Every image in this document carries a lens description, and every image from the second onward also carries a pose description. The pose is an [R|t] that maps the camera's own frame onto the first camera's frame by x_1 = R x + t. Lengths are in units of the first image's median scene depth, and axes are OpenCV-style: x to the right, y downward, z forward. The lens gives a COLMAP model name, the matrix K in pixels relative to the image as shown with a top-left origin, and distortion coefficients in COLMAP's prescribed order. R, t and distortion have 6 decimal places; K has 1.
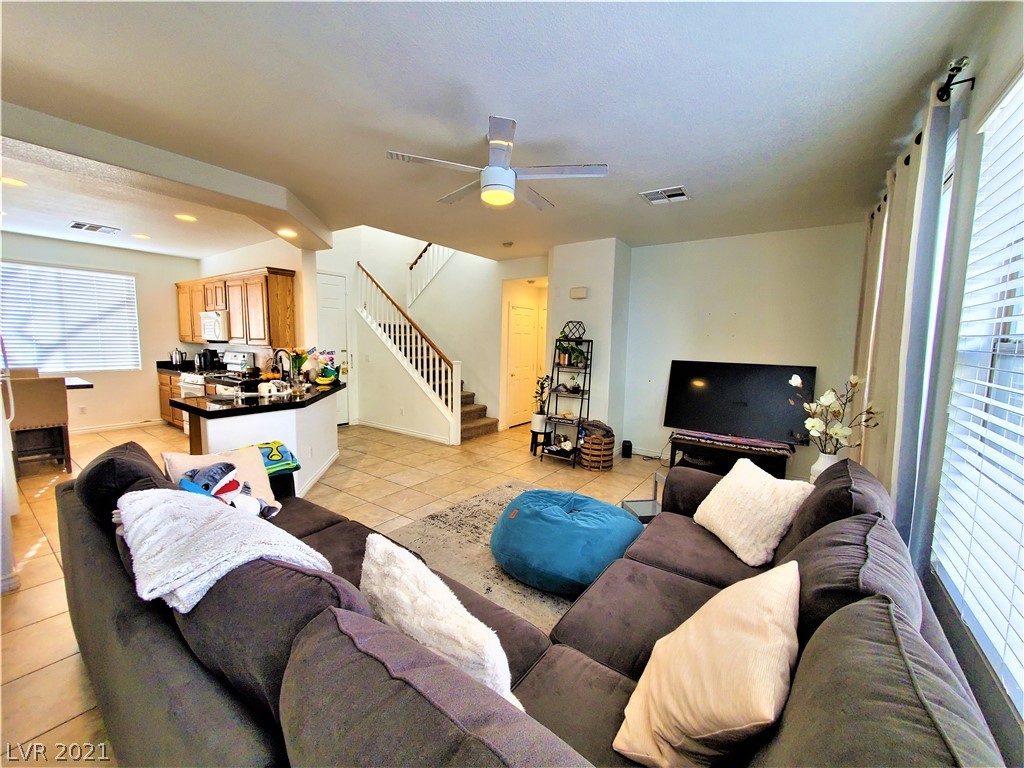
lens RADIAL K [[401.3, 0, 512.0], [0, 401.3, 384.0], [0, 0, 1]] dist [-0.002761, -0.000542]
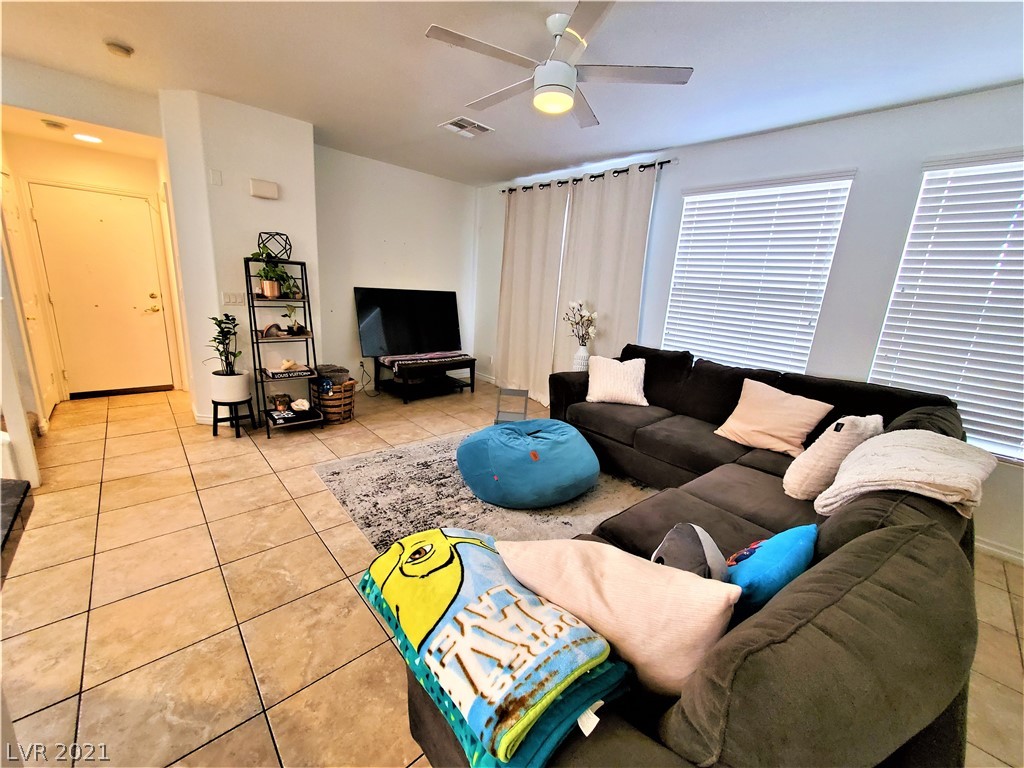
lens RADIAL K [[407.1, 0, 515.1], [0, 407.1, 380.1], [0, 0, 1]] dist [0.001115, -0.000123]
pose [[0.205923, -0.235421, 0.949828, -0.488204], [0.036900, 0.971808, 0.232869, -0.055994], [-0.977872, -0.012905, 0.208805, 0.430948]]
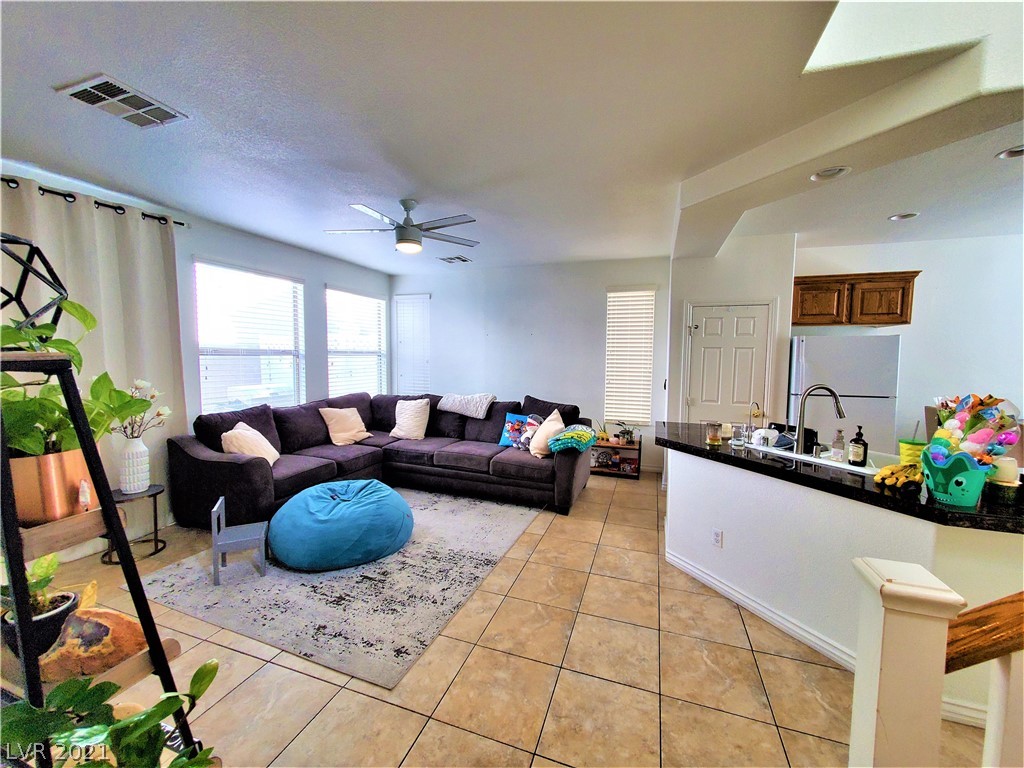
lens RADIAL K [[401.3, 0, 512.0], [0, 401.3, 384.0], [0, 0, 1]] dist [-0.002761, -0.000542]
pose [[-0.961551, -0.006441, -0.274552, -0.001635], [-0.054347, 0.984416, 0.167244, -0.133095], [0.269197, 0.175735, -0.946916, 1.179744]]
